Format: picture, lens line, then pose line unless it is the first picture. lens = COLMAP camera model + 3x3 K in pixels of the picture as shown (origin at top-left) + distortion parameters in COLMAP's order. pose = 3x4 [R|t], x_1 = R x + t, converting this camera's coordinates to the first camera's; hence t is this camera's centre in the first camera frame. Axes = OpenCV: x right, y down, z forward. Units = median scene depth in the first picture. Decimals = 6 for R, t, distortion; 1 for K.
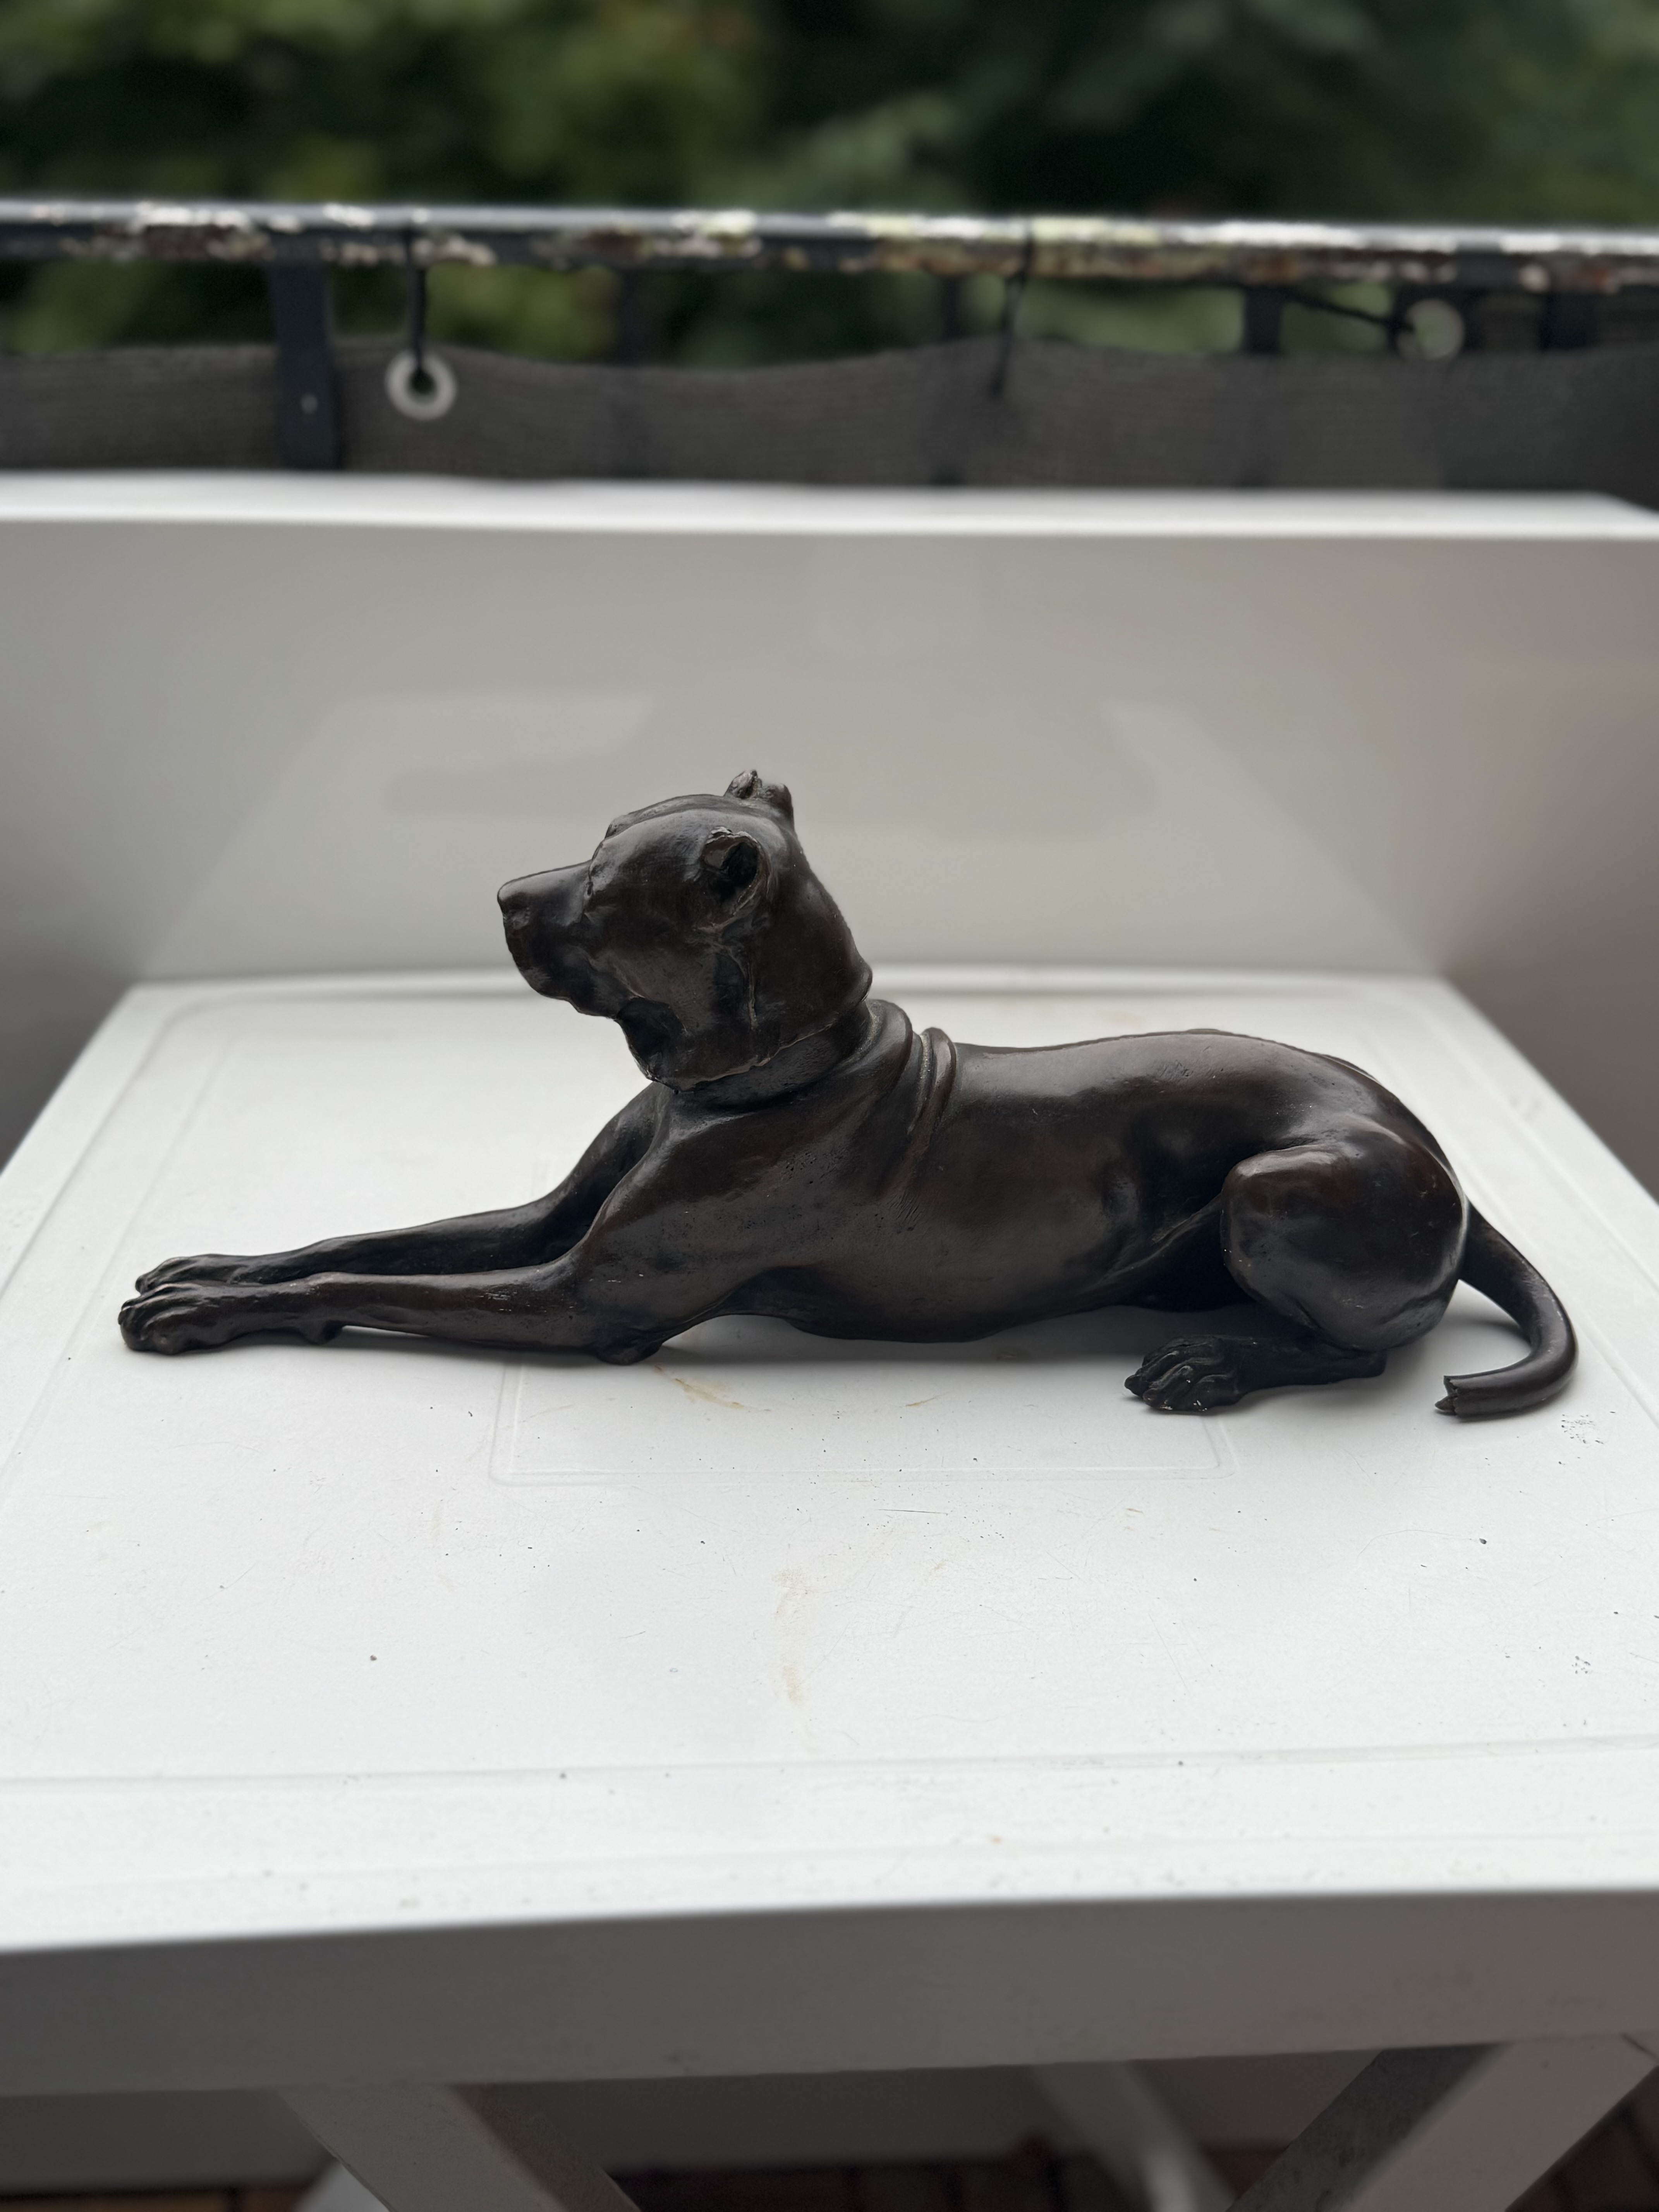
lens RADIAL K [[1966.1, 0, 829.5], [0, 1966.1, 1106.0], [0, 0, 1]] dist [0.109992, -0.332684]
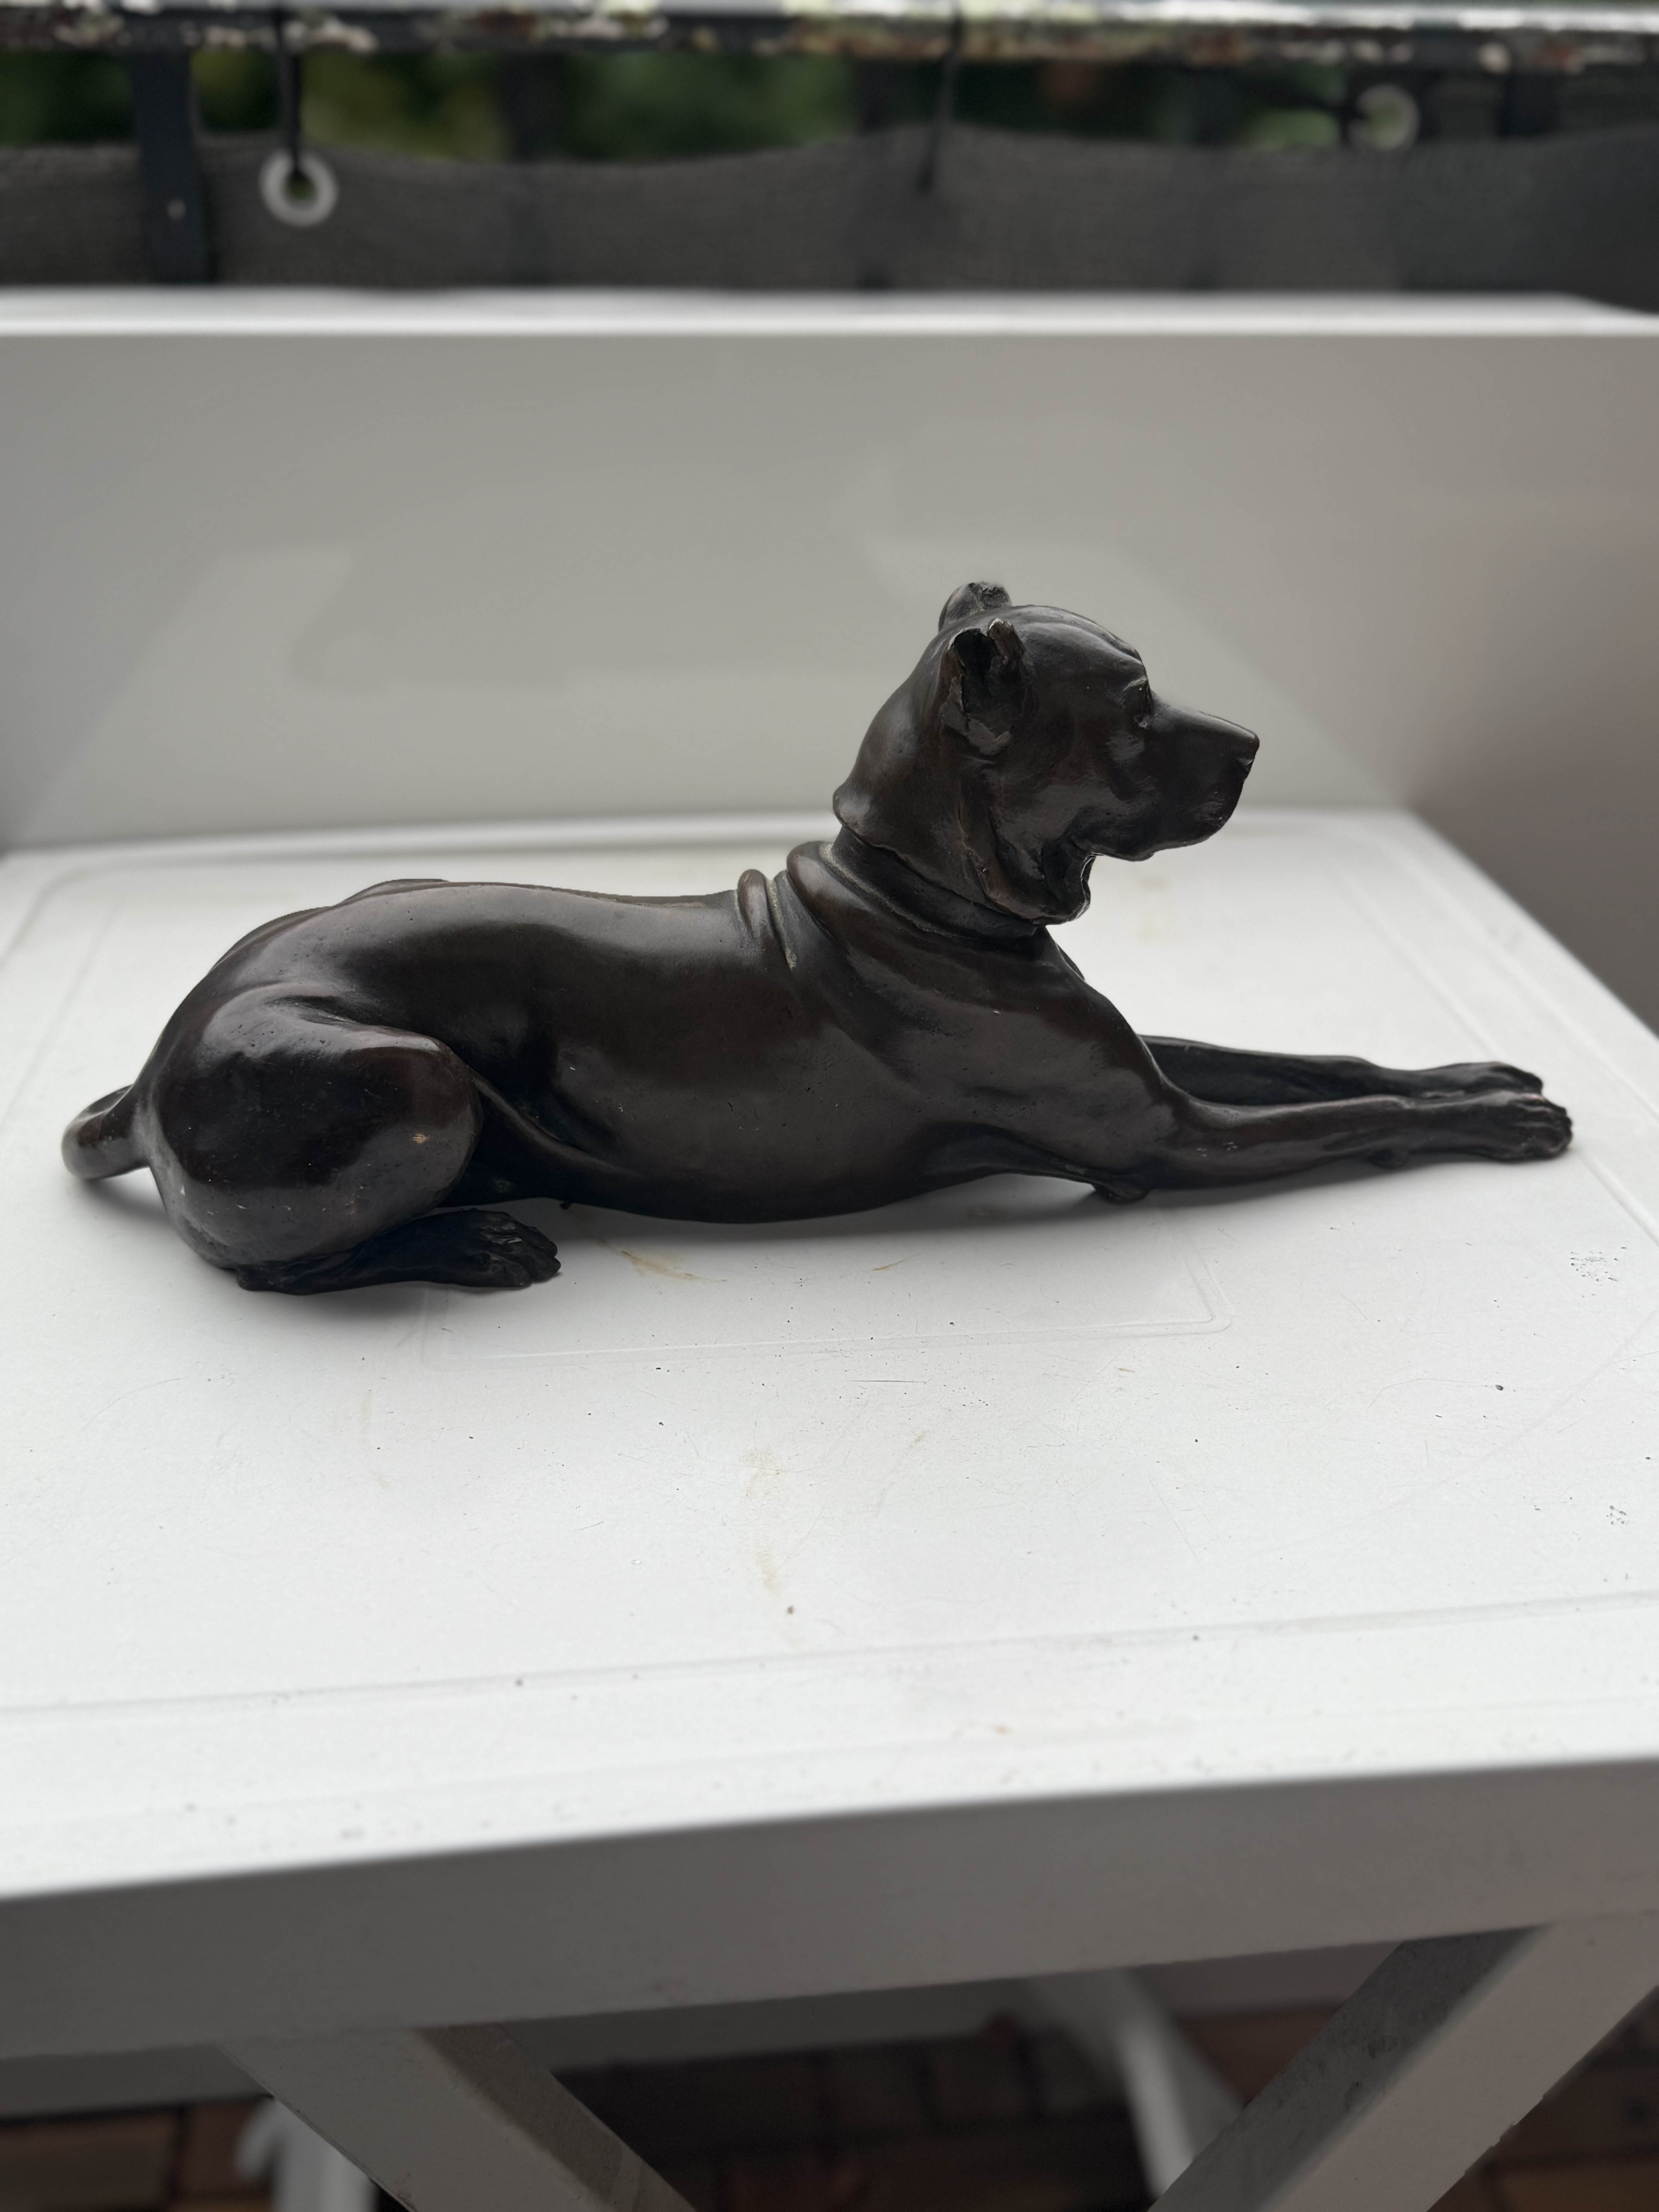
lens RADIAL K [[1979.4, 0, 844.6], [0, 1979.4, 1091.1], [0, 0, 1]] dist [0.046863, -0.137370]
pose [[0.998385, -0.031527, 0.047255, -0.011239], [0.029171, 0.998336, 0.049743, 0.015608], [-0.048744, -0.048285, 0.997644, 0.056843]]
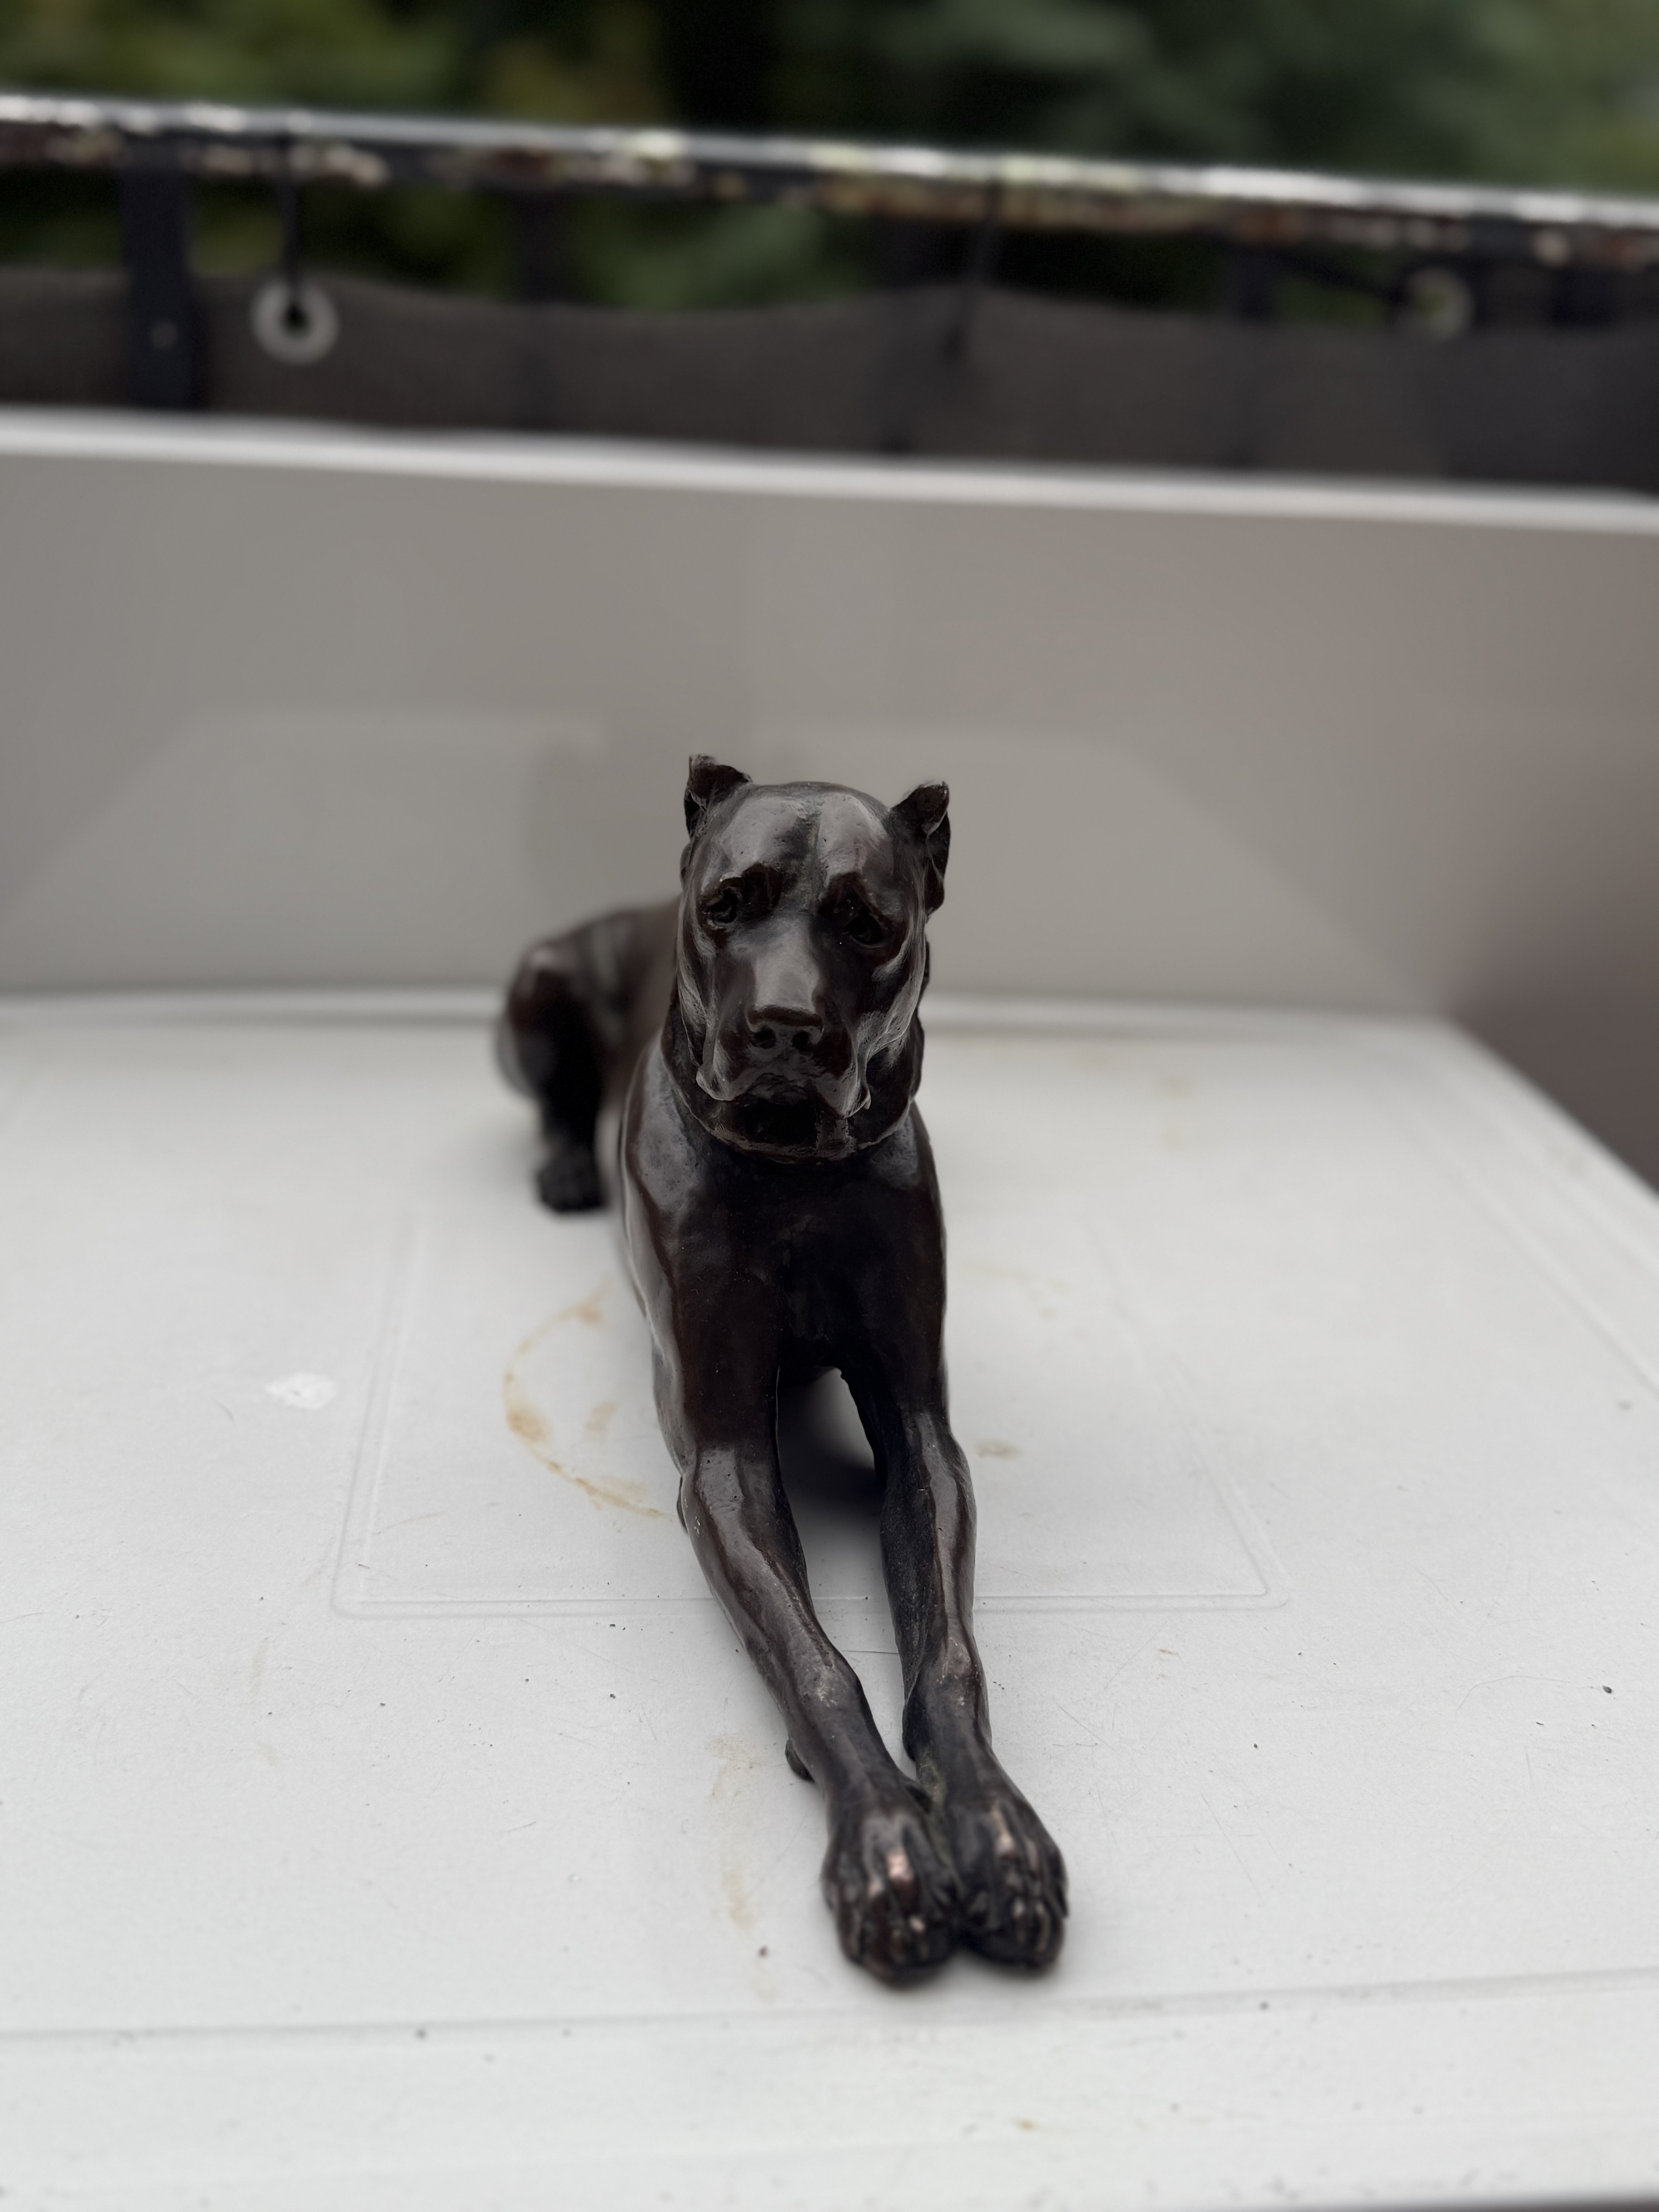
lens RADIAL K [[1991.7, 0, 829.5], [0, 1991.7, 1106.0], [0, 0, 1]] dist [0.066496, -0.240252]
pose [[0.998214, 0.016068, 0.057544, -0.018084], [-0.013472, 0.998886, -0.045225, 0.017534], [-0.058207, 0.044369, 0.997318, 0.138102]]
